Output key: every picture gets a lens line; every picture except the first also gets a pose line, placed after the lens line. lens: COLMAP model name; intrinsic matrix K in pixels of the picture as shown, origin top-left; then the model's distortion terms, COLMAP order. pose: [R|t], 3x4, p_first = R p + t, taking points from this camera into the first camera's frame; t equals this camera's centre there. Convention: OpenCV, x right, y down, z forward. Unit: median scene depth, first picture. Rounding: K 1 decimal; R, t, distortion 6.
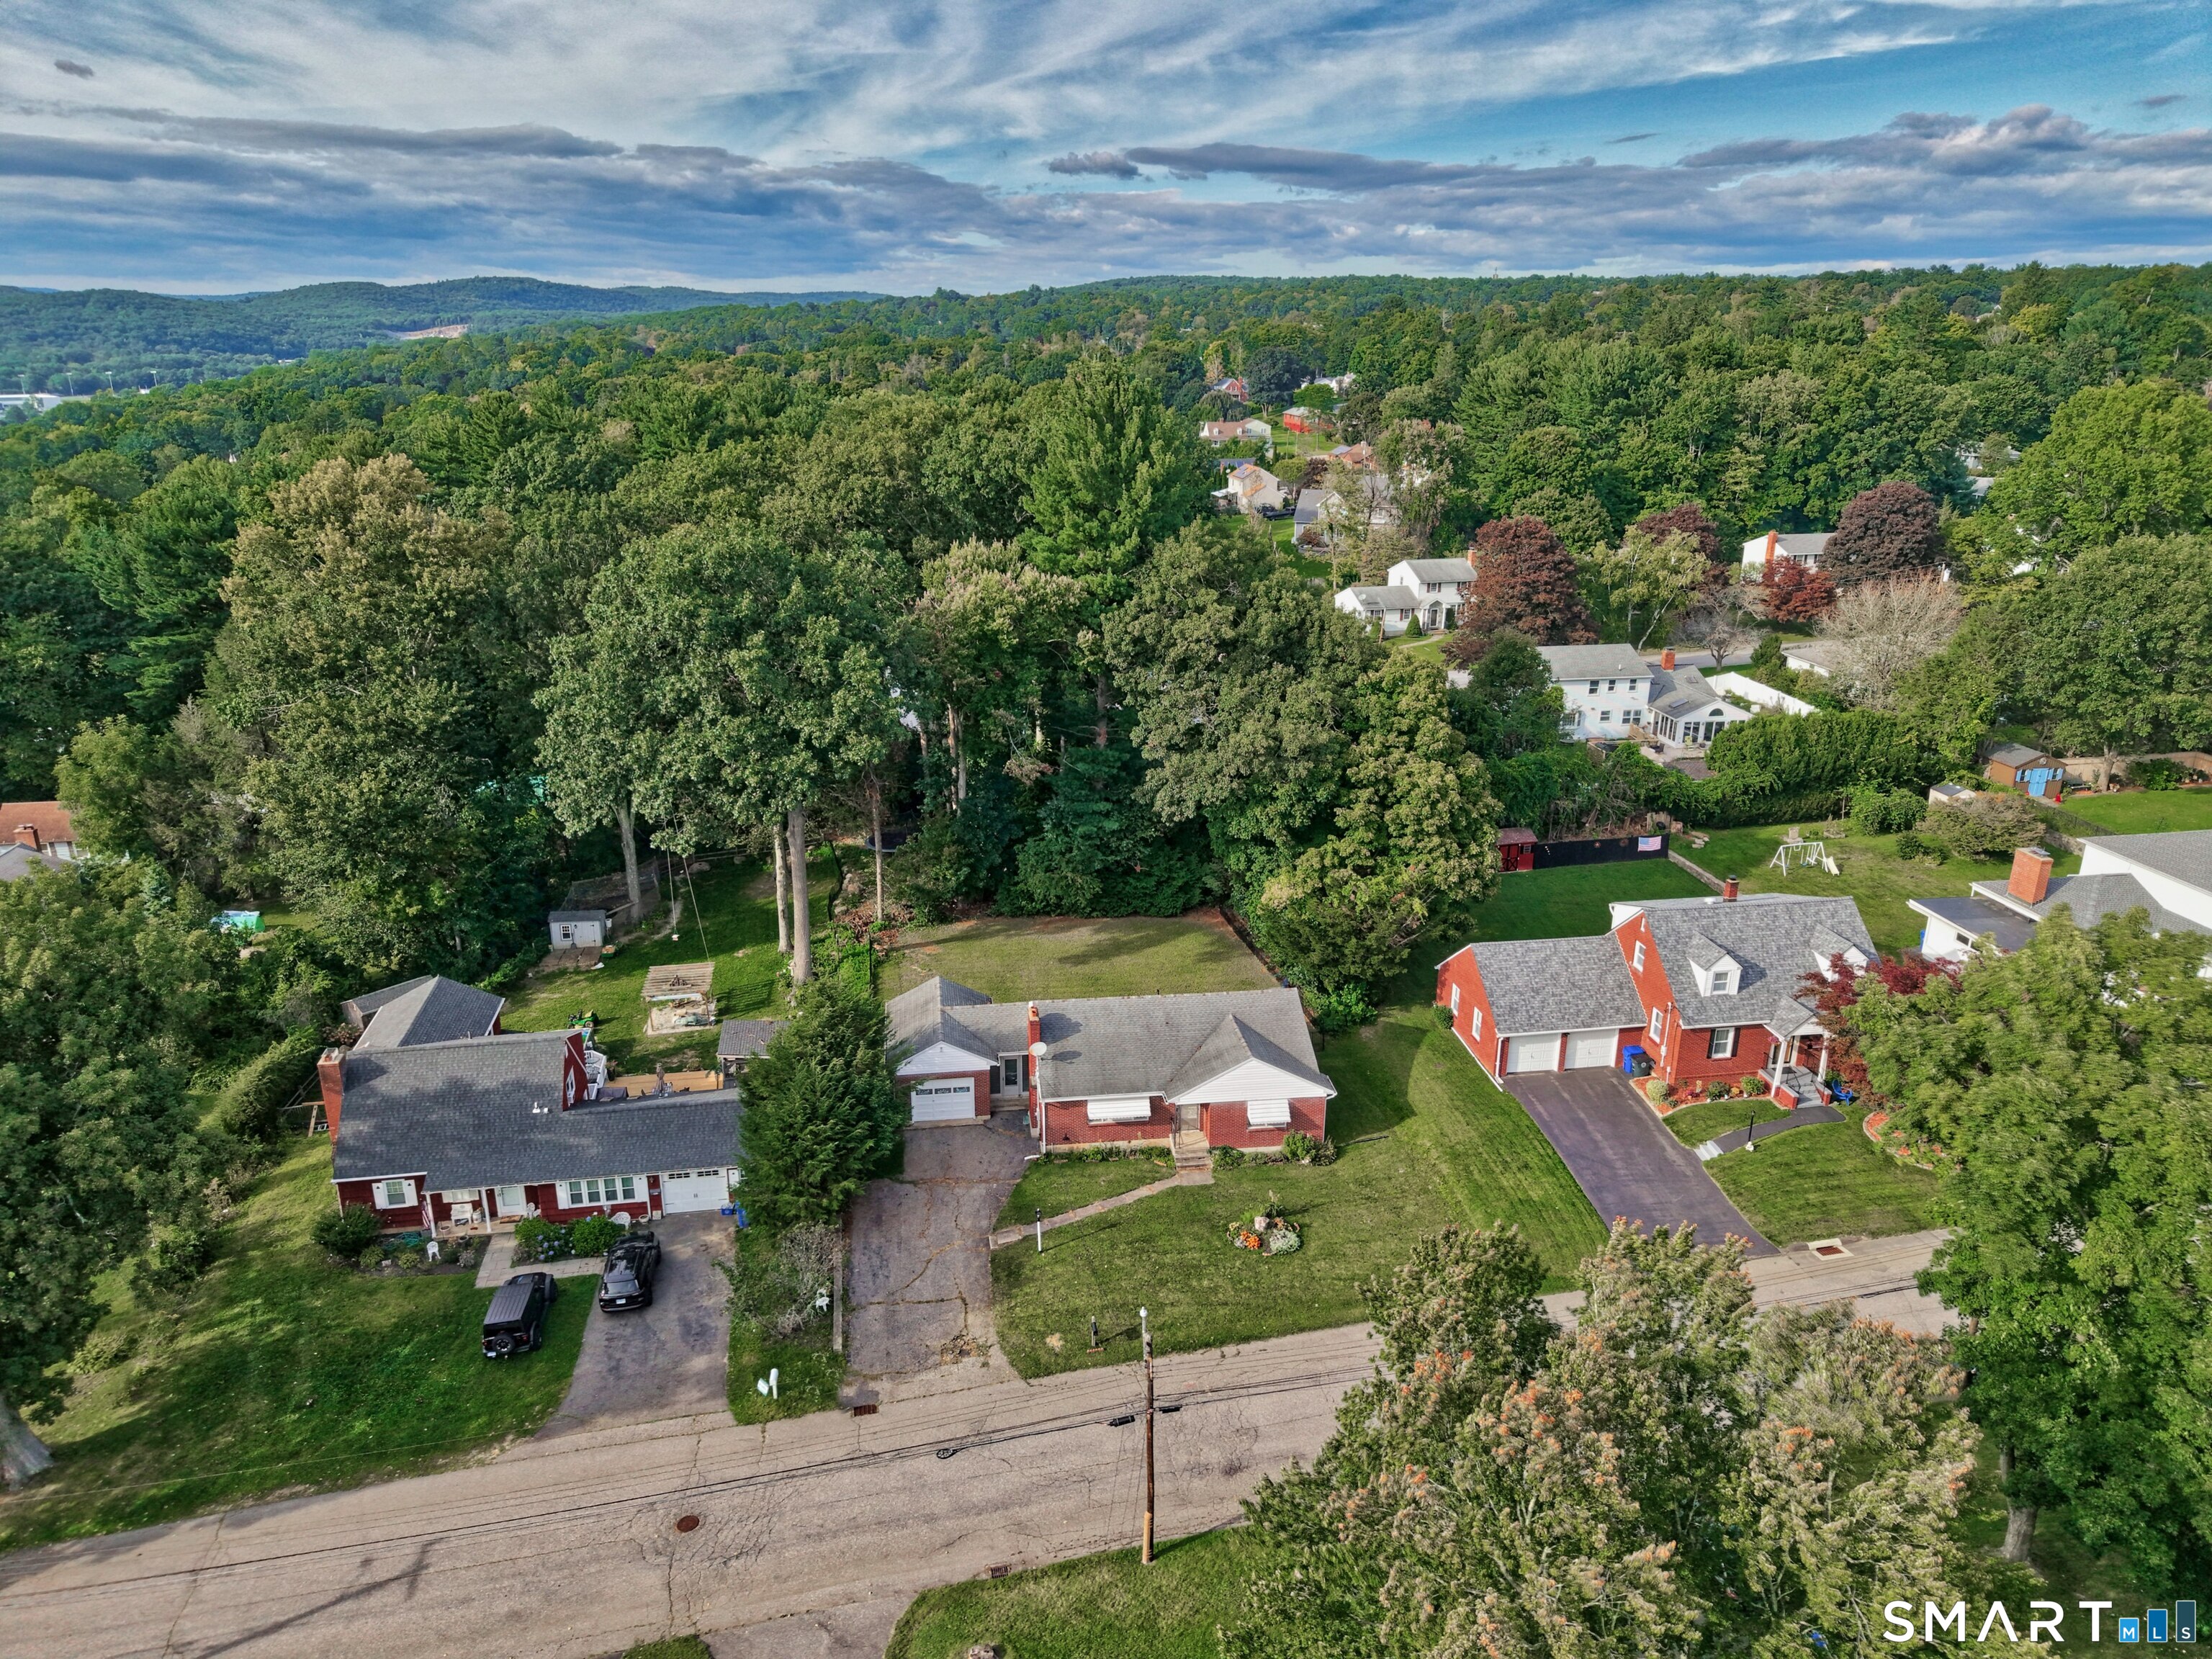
lens RADIAL K [[1487.8, 0, 1101.2], [0, 1487.8, 825.8], [0, 0, 1]] dist [0.042215, -0.048437]
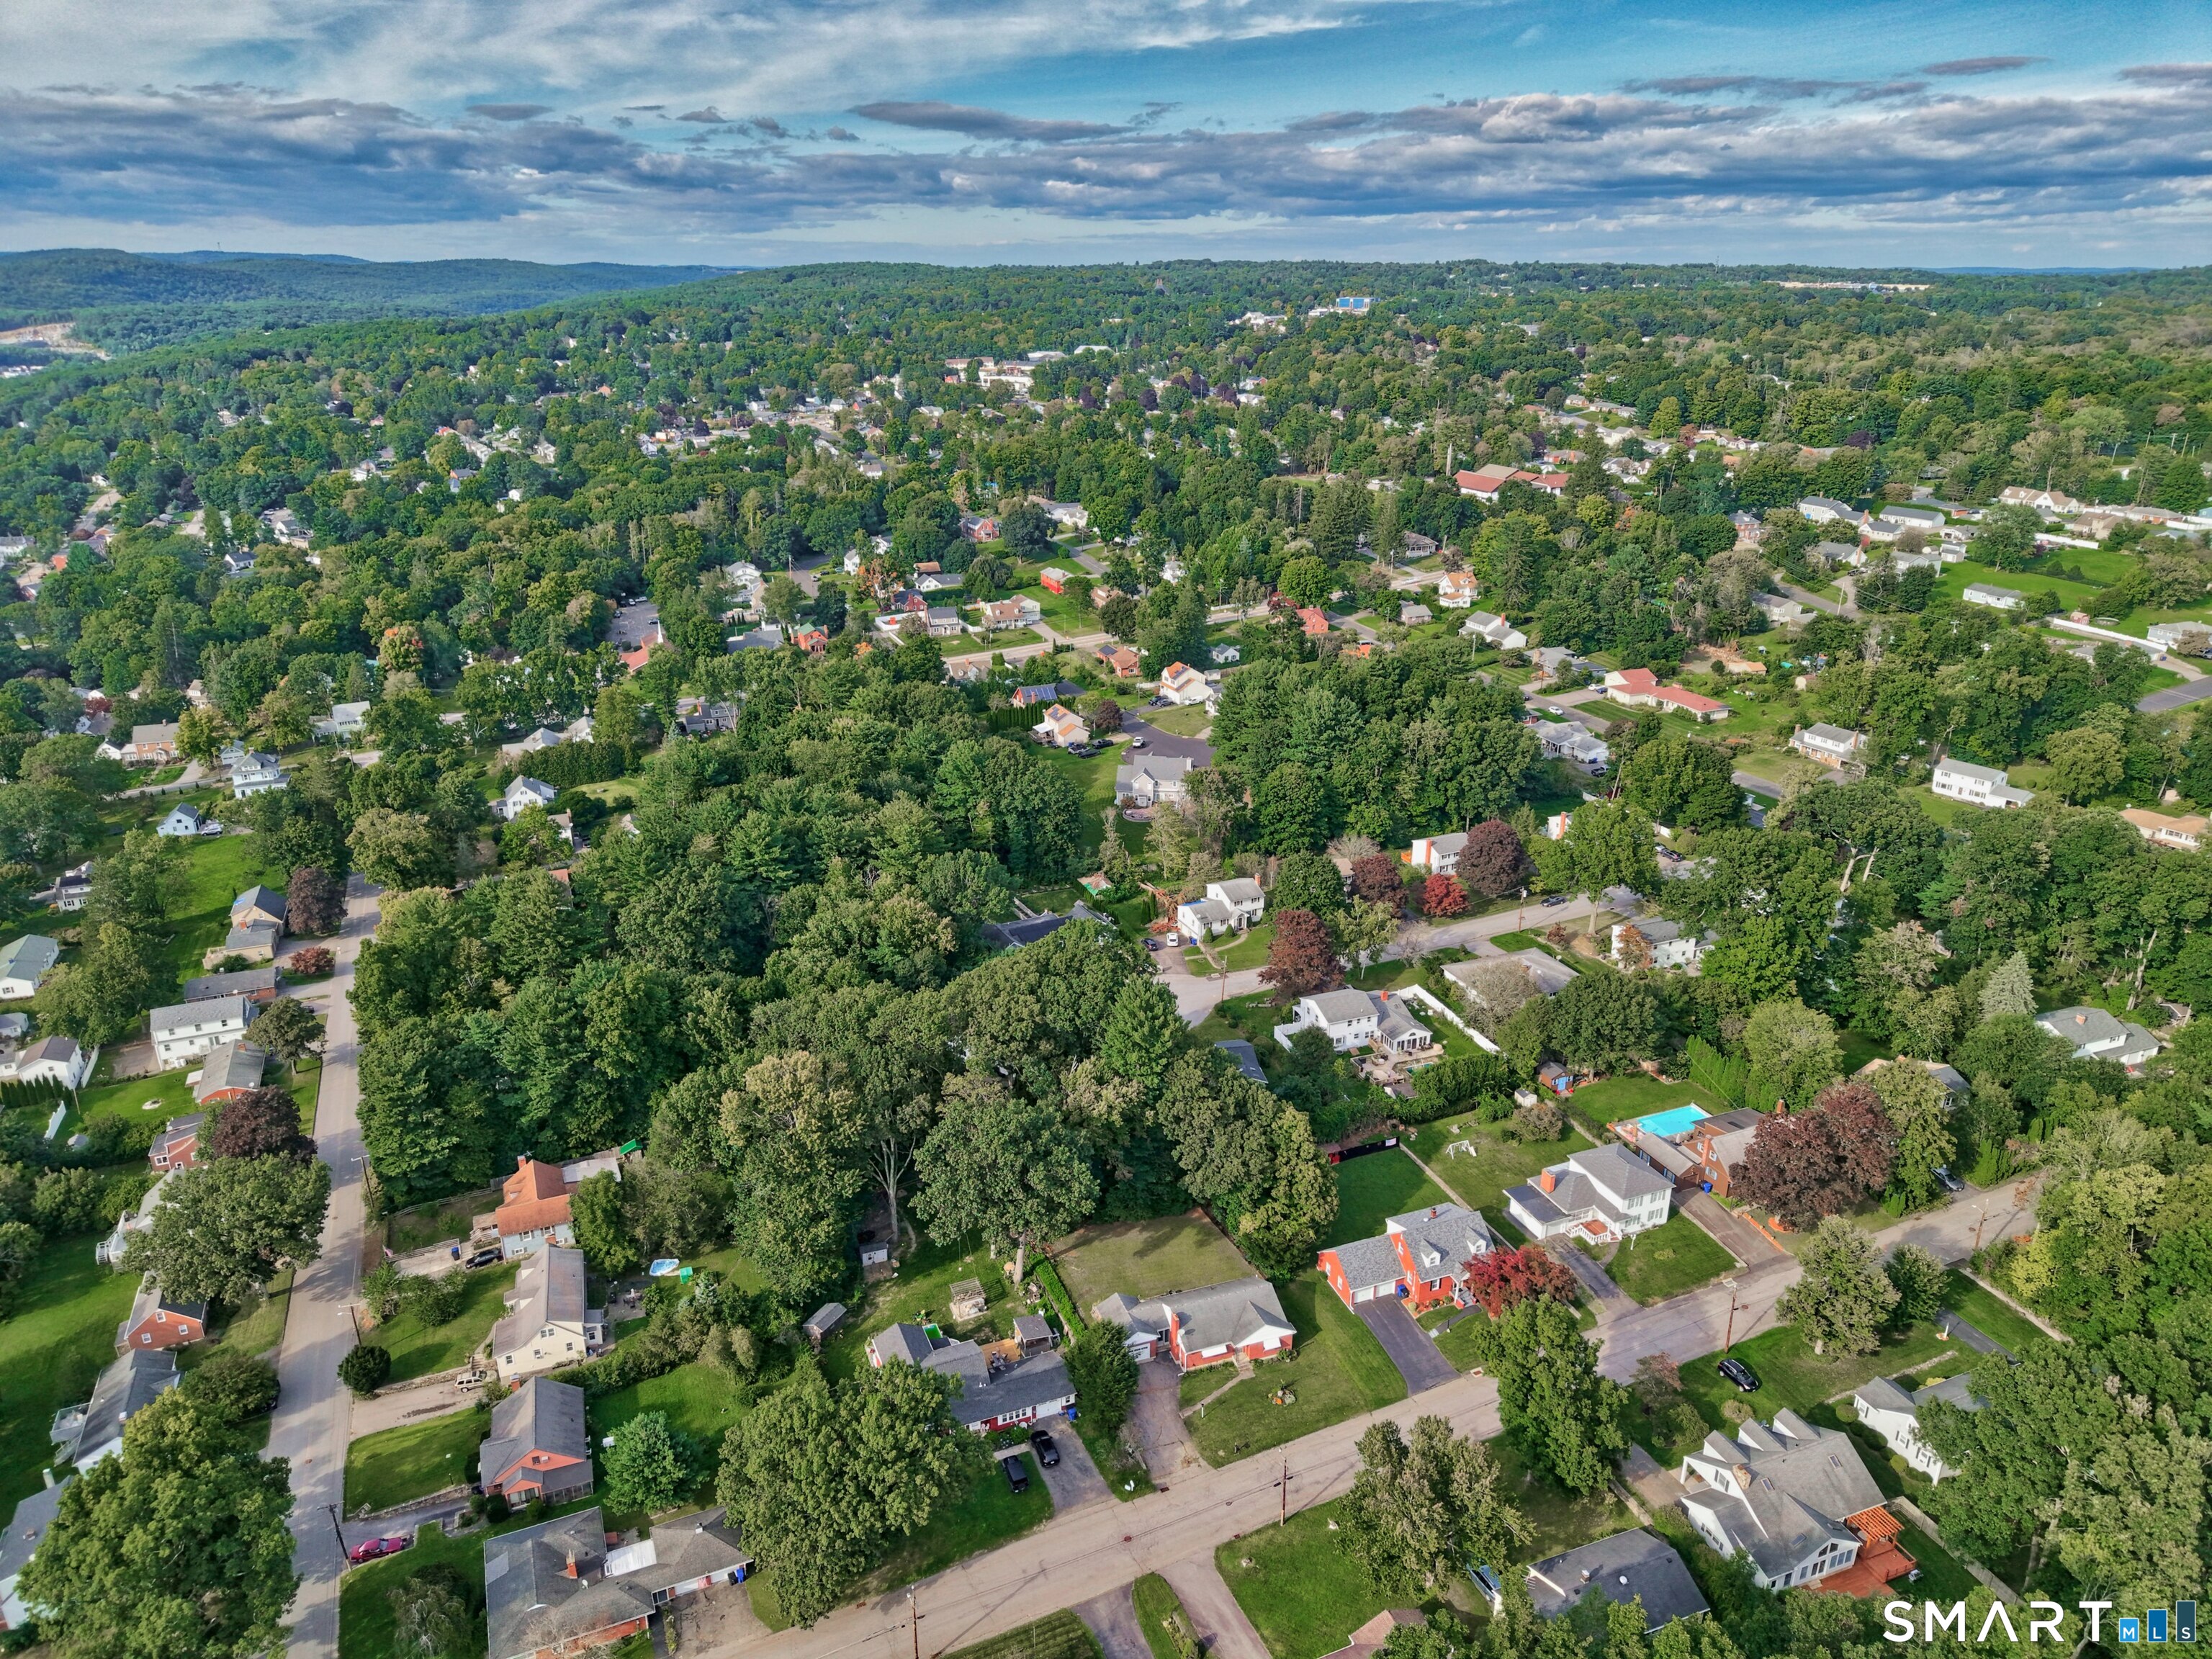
lens RADIAL K [[1487.8, 0, 1101.2], [0, 1487.8, 825.8], [0, 0, 1]] dist [0.042215, -0.048437]
pose [[0.976858, -0.081879, 0.197596, -0.525833], [0.075579, 0.996368, 0.039230, -0.704244], [-0.200091, -0.023388, 0.979498, -1.235223]]
